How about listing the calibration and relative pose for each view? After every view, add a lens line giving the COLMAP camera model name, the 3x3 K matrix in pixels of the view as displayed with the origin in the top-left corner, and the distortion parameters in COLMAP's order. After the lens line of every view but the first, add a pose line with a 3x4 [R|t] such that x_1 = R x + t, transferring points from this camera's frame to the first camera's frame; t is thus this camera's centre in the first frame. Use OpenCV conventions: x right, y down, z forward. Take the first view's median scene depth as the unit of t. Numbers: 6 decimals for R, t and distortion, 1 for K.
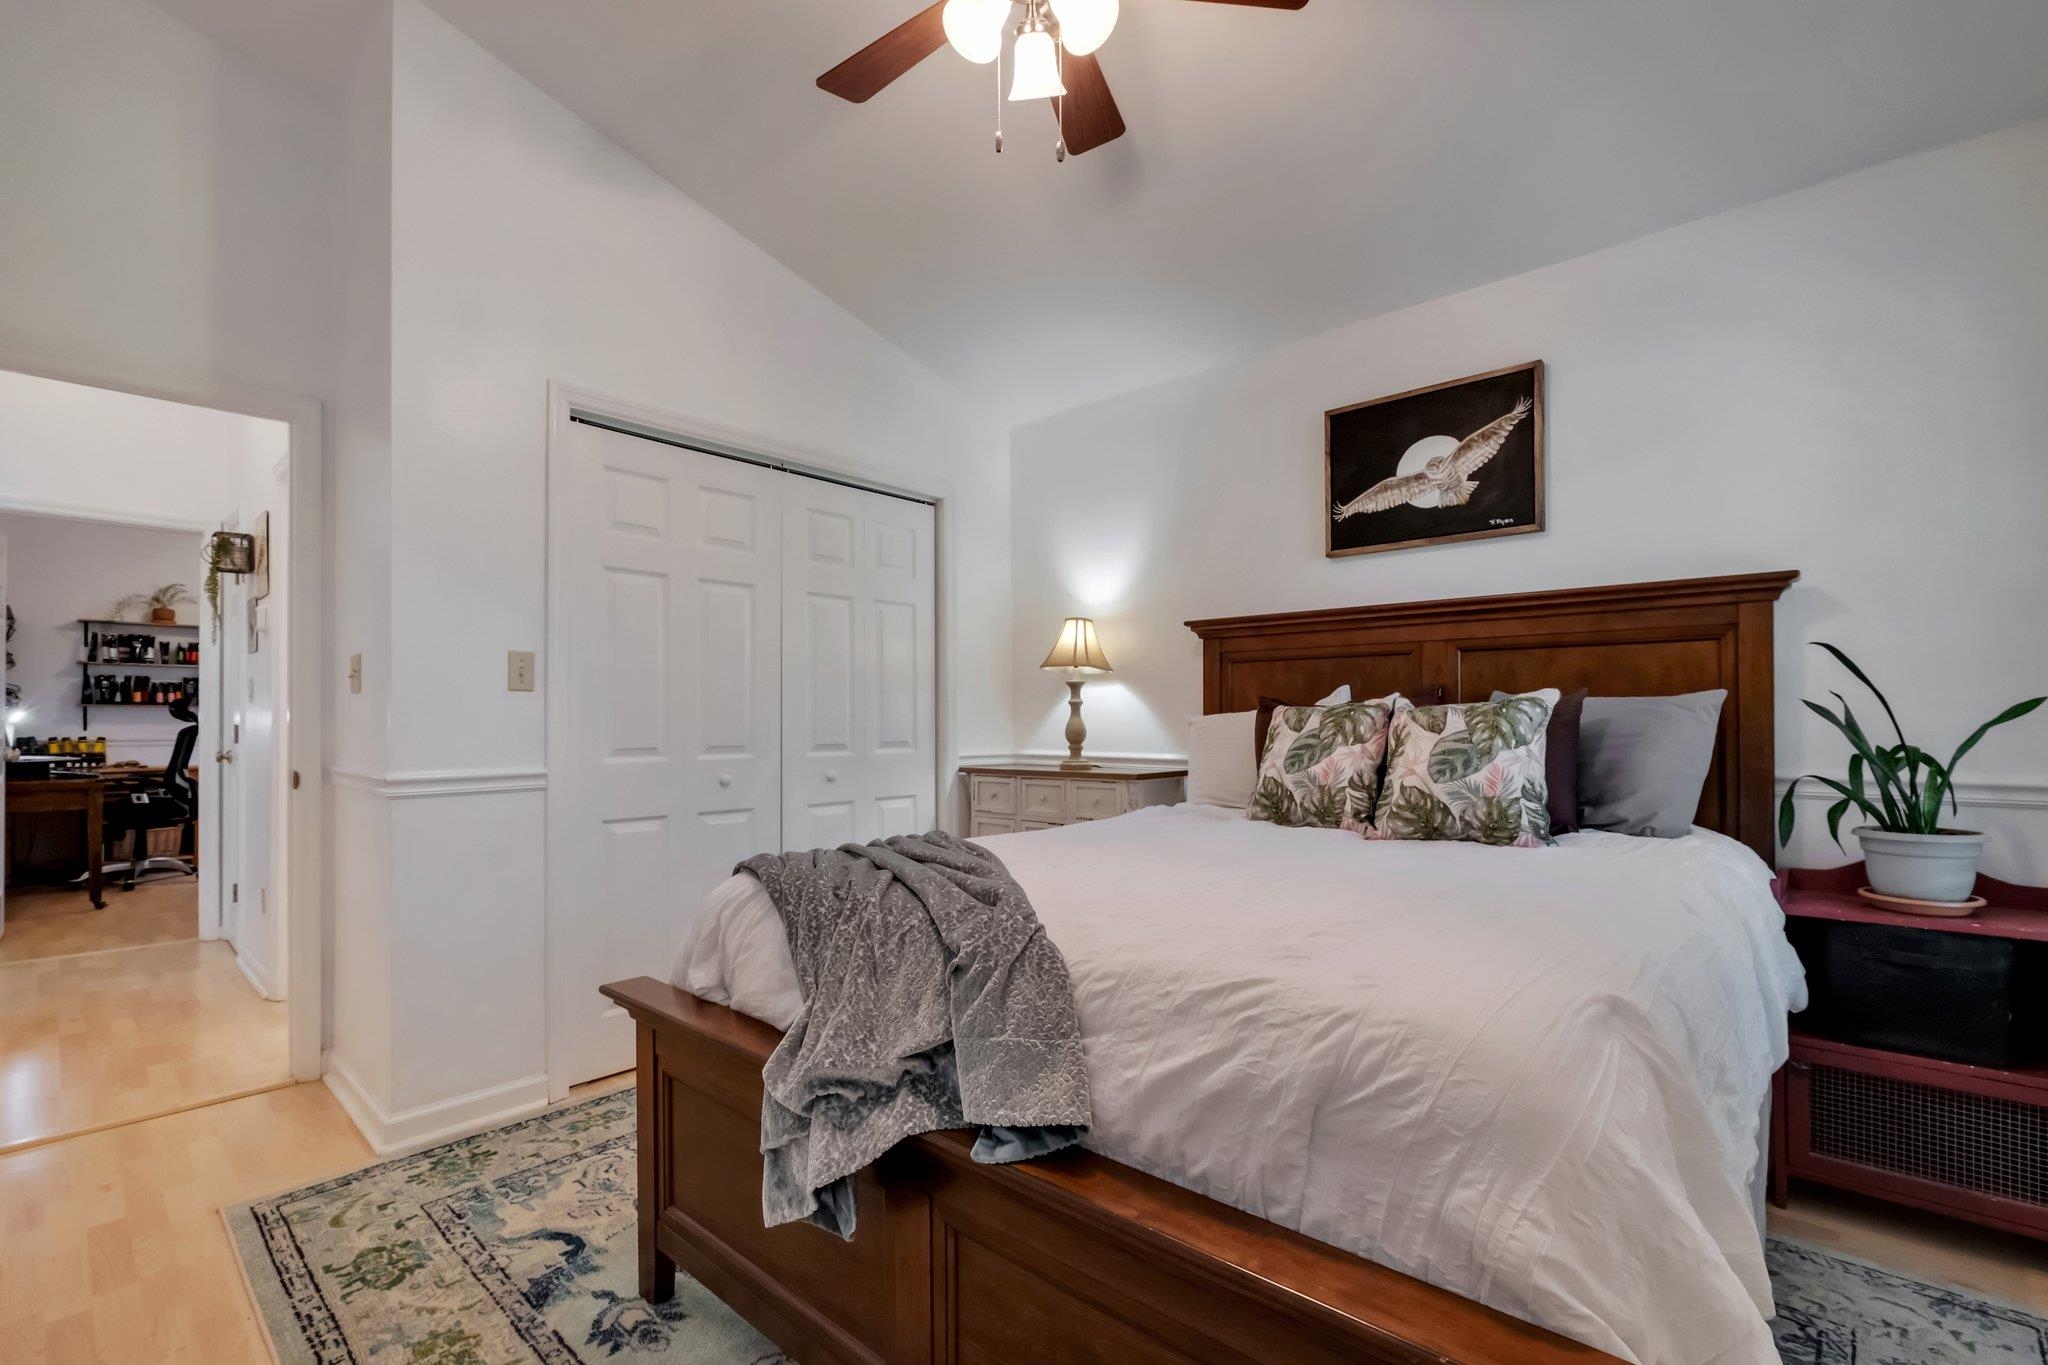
lens RADIAL K [[898.1, 0, 1012.9], [0, 898.1, 685.8], [0, 0, 1]] dist [-0.006319, -0.000224]
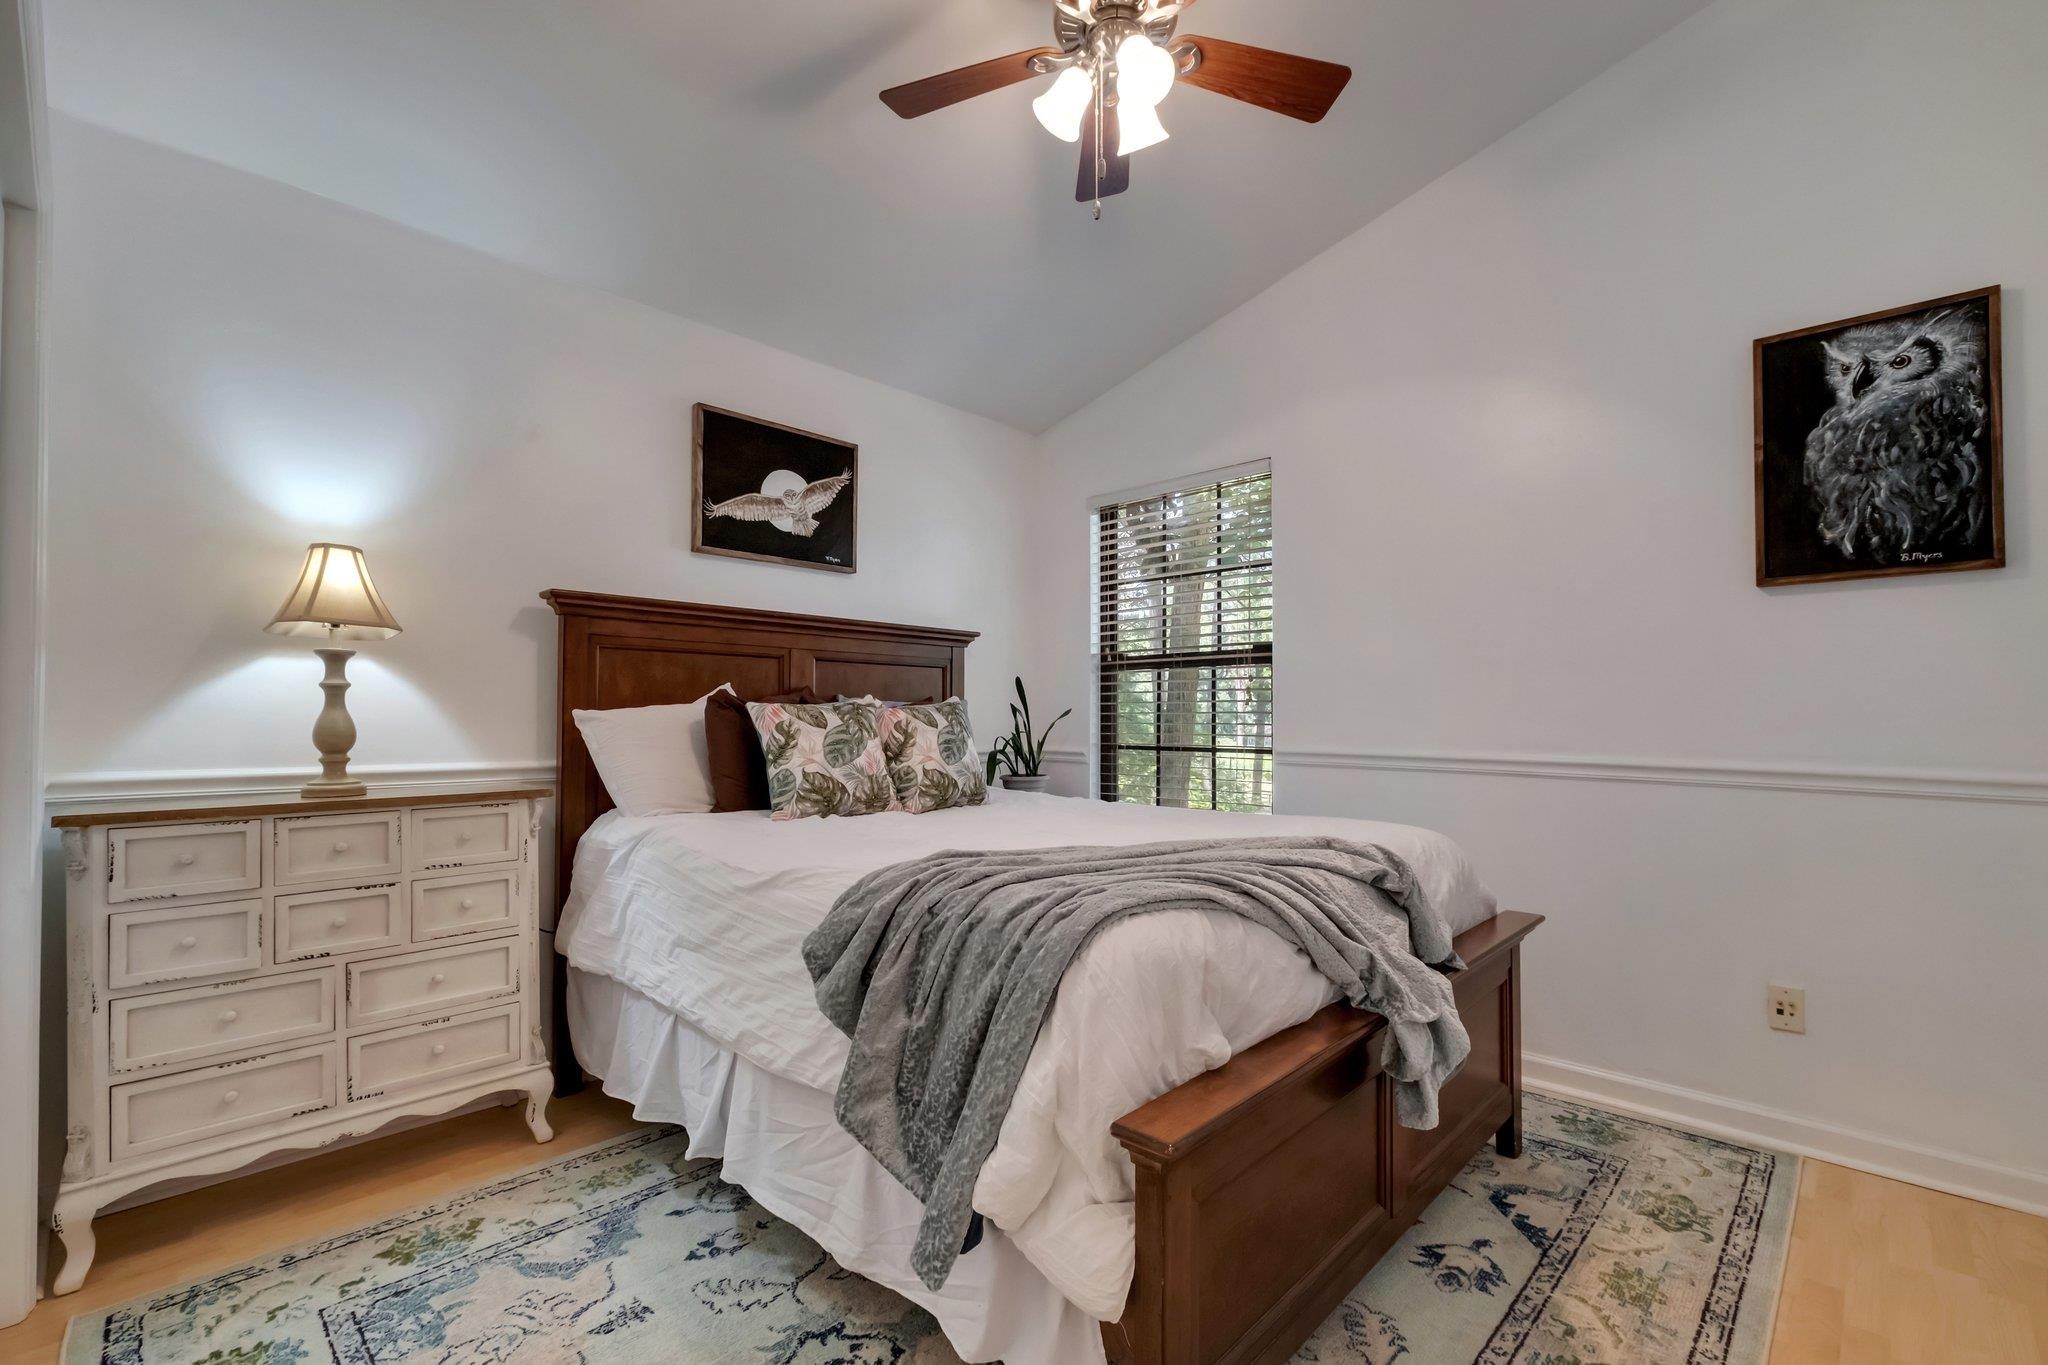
lens RADIAL K [[882.3, 0, 1017.1], [0, 882.3, 708.1], [0, 0, 1]] dist [0.000009, 0.000174]
pose [[0.021430, 0.000327, 0.999770, -0.976183], [-0.050442, 0.998727, 0.000754, 0.017934], [-0.998497, -0.050446, 0.021419, 0.980749]]
